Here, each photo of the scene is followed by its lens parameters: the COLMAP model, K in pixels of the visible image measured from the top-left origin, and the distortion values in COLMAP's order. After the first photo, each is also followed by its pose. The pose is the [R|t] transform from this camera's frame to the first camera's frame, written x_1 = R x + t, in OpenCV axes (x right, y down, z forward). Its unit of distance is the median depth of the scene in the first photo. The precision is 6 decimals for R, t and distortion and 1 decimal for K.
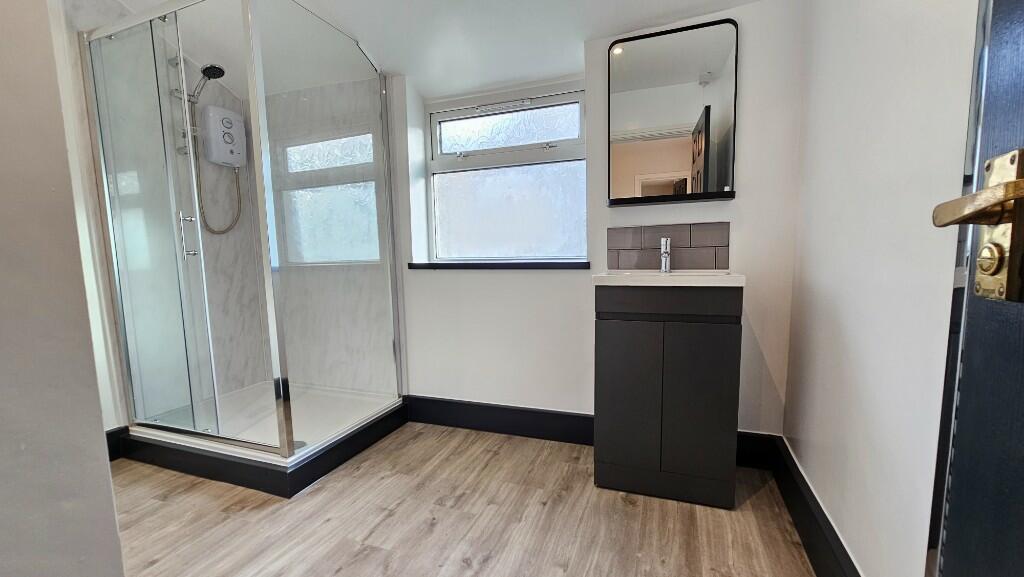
lens RADIAL K [[416.1, 0, 511.0], [0, 416.1, 293.3], [0, 0, 1]] dist [0.013205, 0.000012]
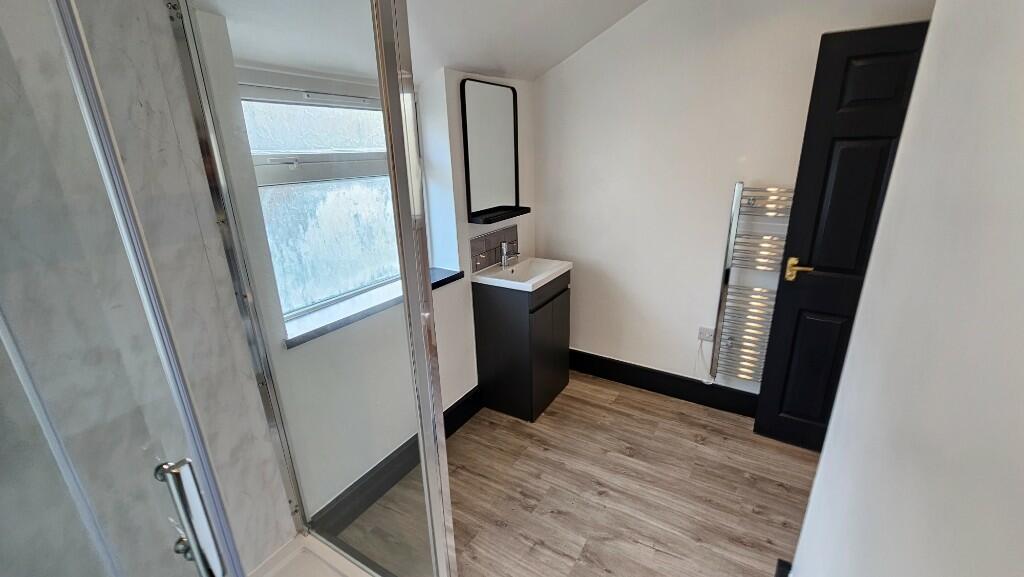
lens RADIAL K [[432.1, 0, 512.0], [0, 432.1, 288.5], [0, 0, 1]] dist [-0.000137, -0.000027]
pose [[0.177424, -0.291286, 0.940039, -1.138526], [0.113125, 0.954898, 0.274539, -0.422358], [-0.977611, 0.057632, 0.202374, 0.775557]]
